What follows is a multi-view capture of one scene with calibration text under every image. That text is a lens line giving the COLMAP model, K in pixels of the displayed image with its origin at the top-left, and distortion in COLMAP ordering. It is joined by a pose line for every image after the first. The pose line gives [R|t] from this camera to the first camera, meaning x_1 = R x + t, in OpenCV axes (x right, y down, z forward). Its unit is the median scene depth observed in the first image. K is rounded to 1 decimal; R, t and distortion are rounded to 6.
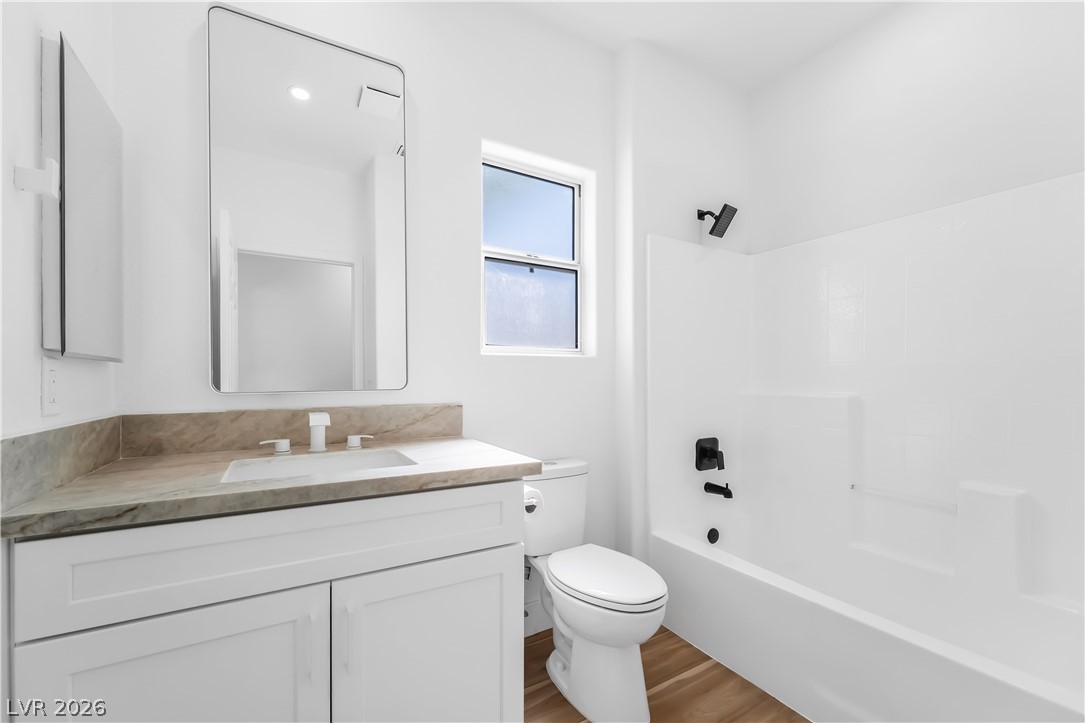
lens RADIAL K [[430.9, 0, 536.8], [0, 430.9, 373.2], [0, 0, 1]] dist [0.003235, -0.000101]
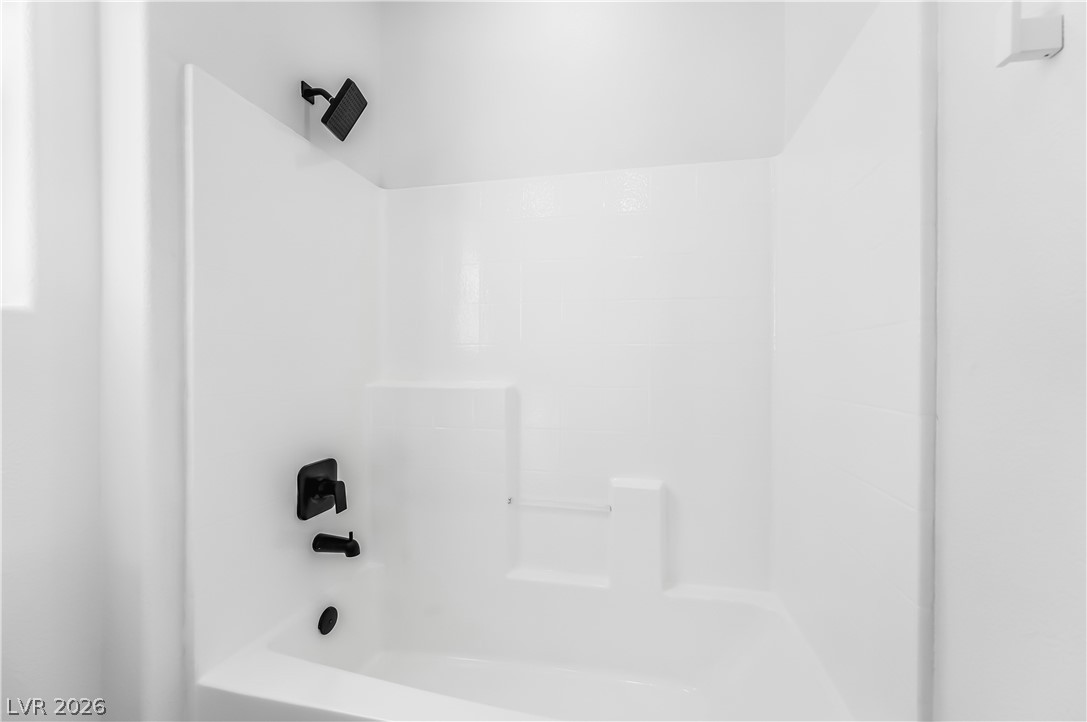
lens RADIAL K [[431.7, 0, 537.8], [0, 431.7, 372.7], [0, 0, 1]] dist [0.003235, -0.000101]
pose [[0.670027, -0.009148, 0.742280, 0.154650], [-0.010977, 0.999693, 0.022229, 0.008698], [-0.742255, -0.023042, 0.669721, 0.372206]]
